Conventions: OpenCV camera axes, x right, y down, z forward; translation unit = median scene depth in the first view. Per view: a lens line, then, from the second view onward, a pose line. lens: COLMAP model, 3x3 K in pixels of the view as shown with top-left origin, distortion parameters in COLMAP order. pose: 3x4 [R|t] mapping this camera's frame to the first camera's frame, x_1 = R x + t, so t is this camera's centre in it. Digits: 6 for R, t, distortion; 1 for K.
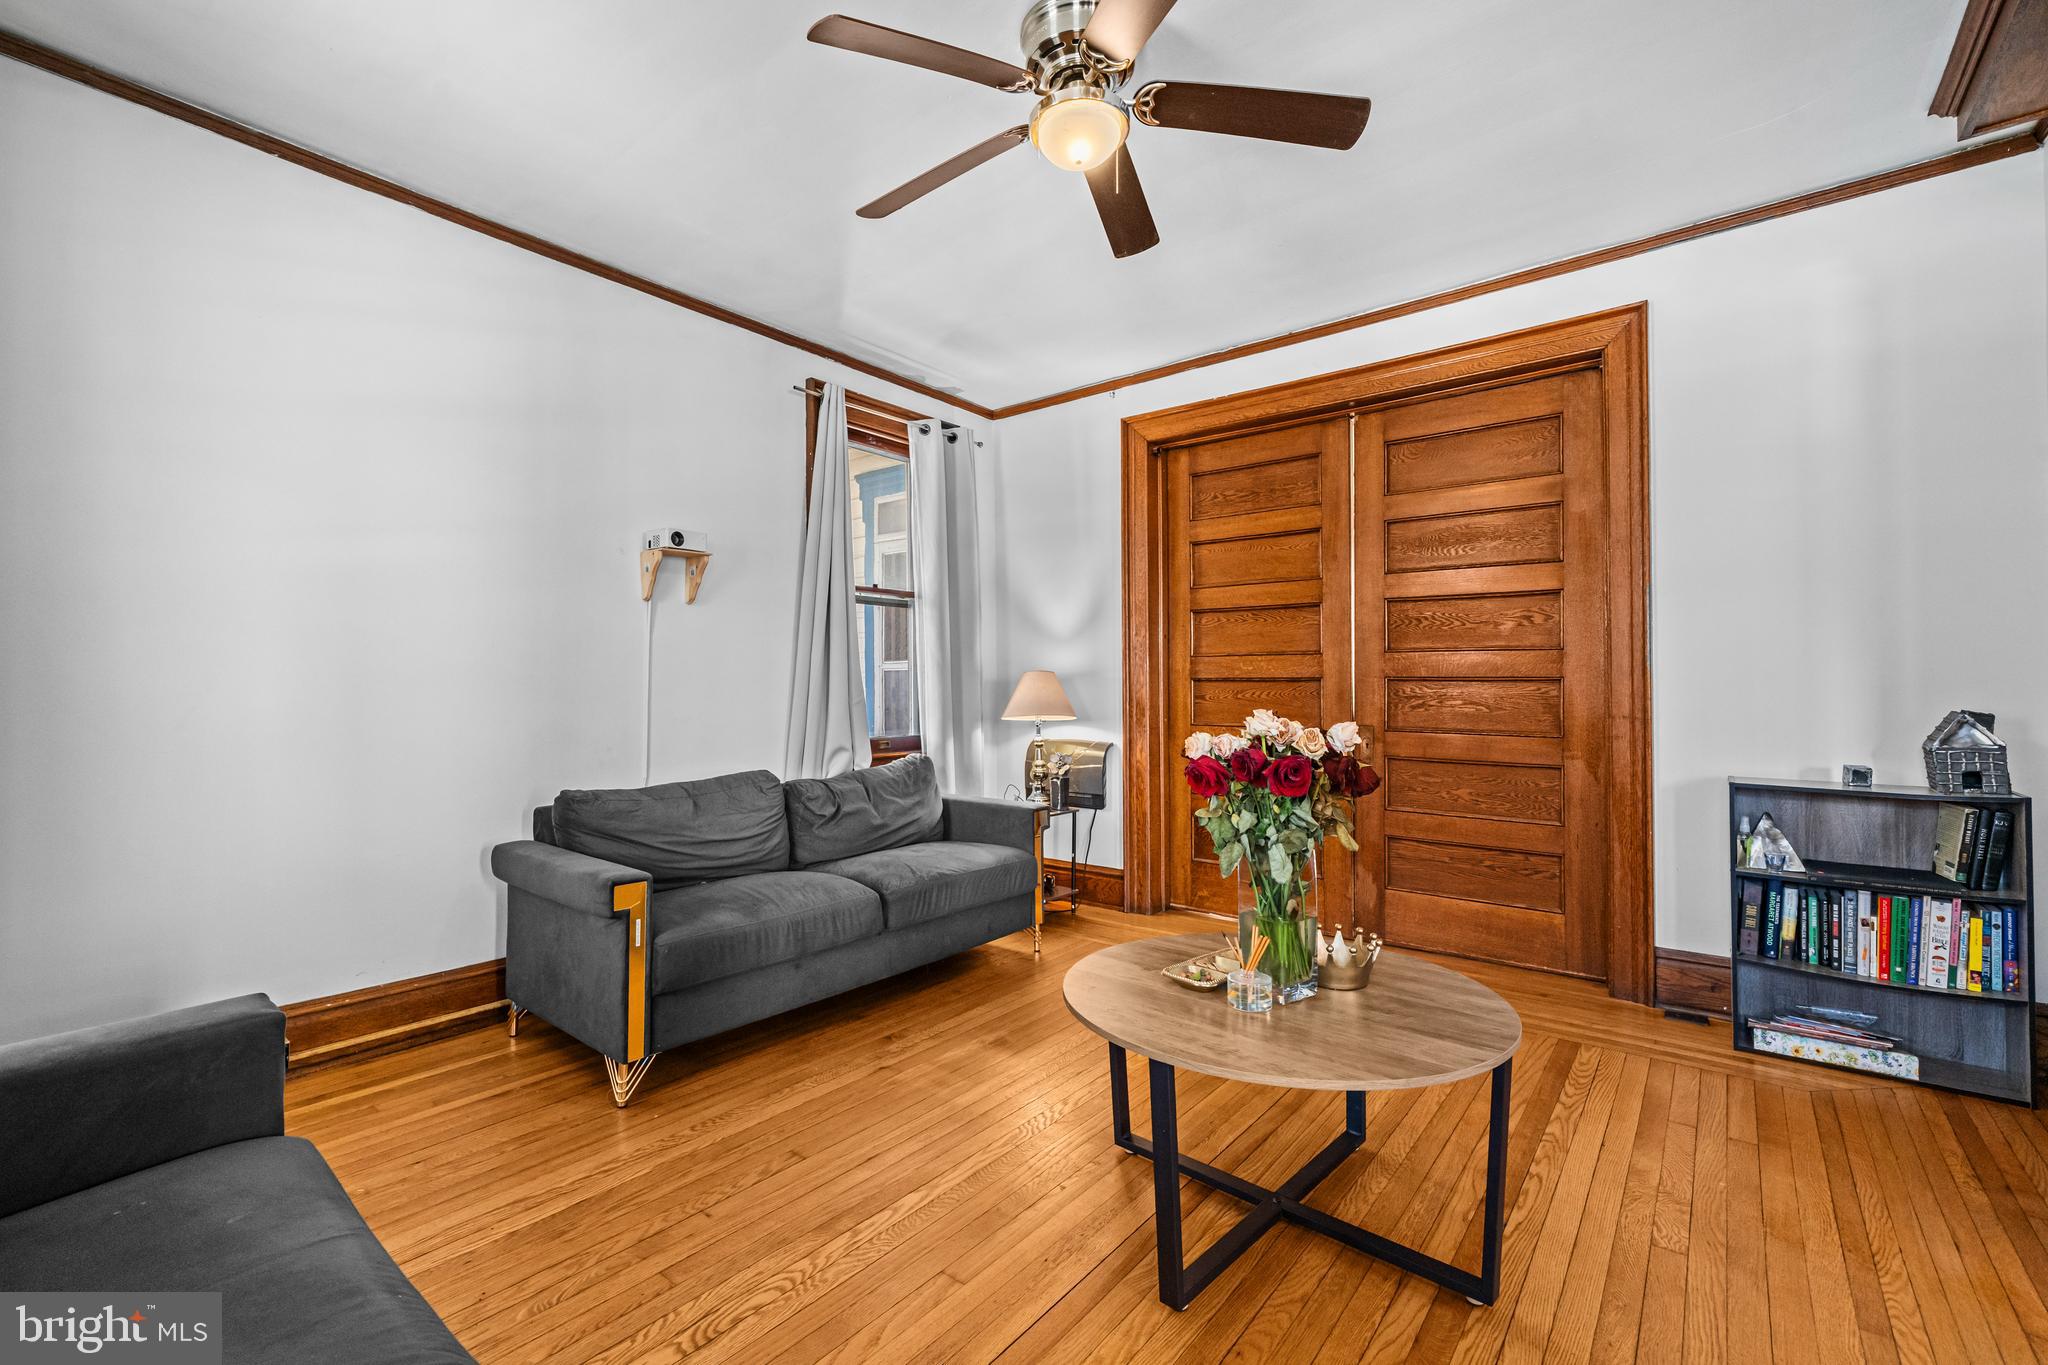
lens RADIAL K [[889.6, 0, 1024.0], [0, 889.6, 682.5], [0, 0, 1]] dist [-0.001818, -0.000204]
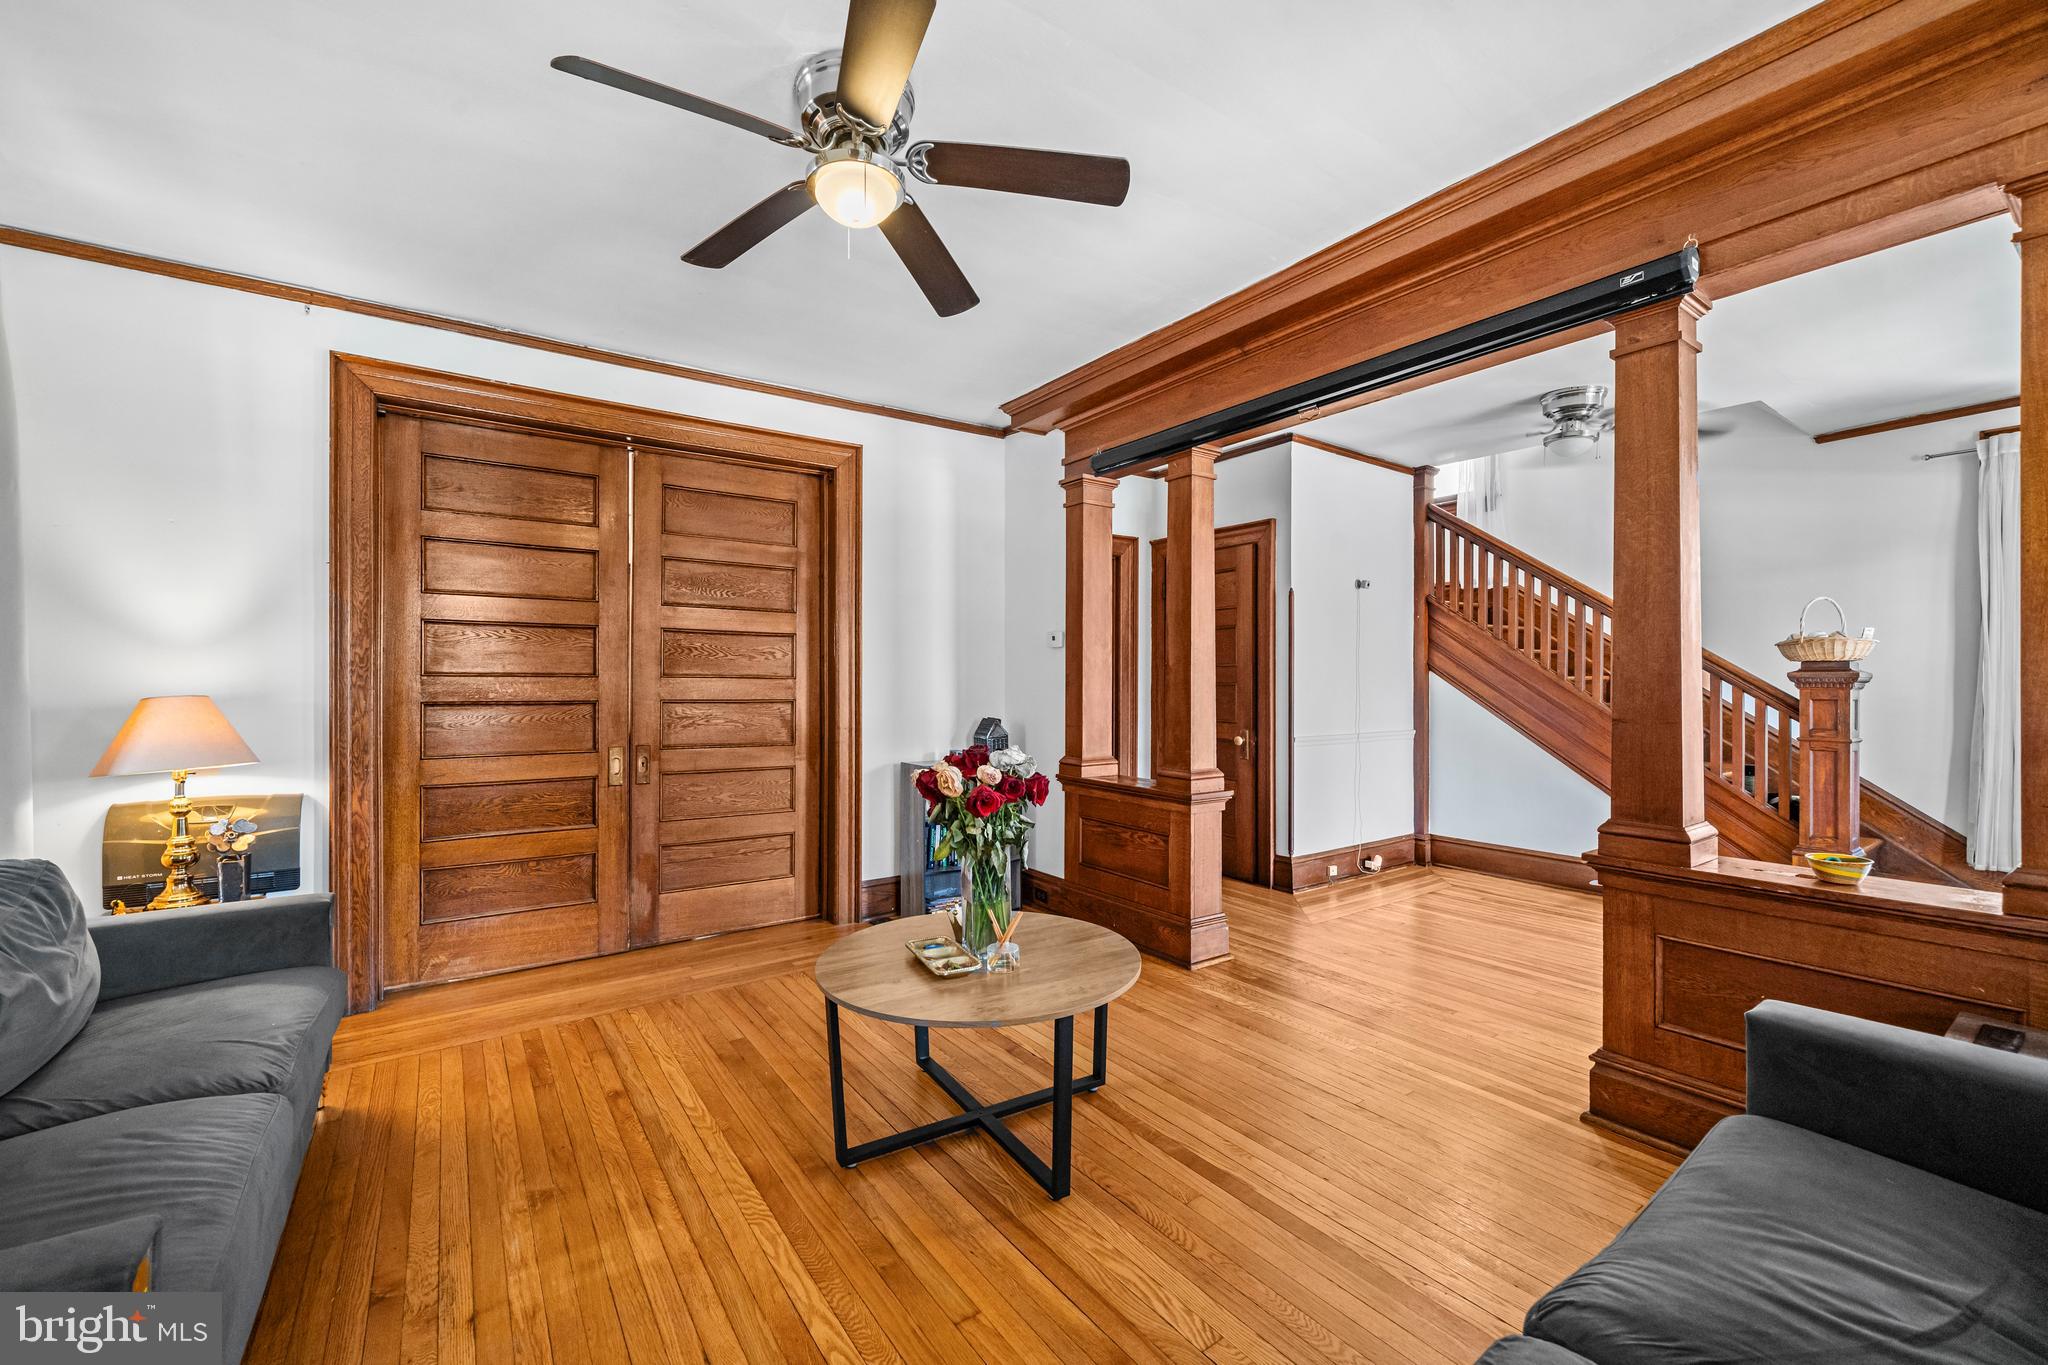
lens RADIAL K [[811.5, 0, 1016.0], [0, 811.5, 687.6], [0, 0, 1]] dist [-0.000278, 0.000125]
pose [[0.281590, -0.002000, 0.959533, -0.427019], [-0.006617, 0.999970, 0.004026, -0.028359], [-0.959512, -0.007483, 0.281568, 0.305026]]
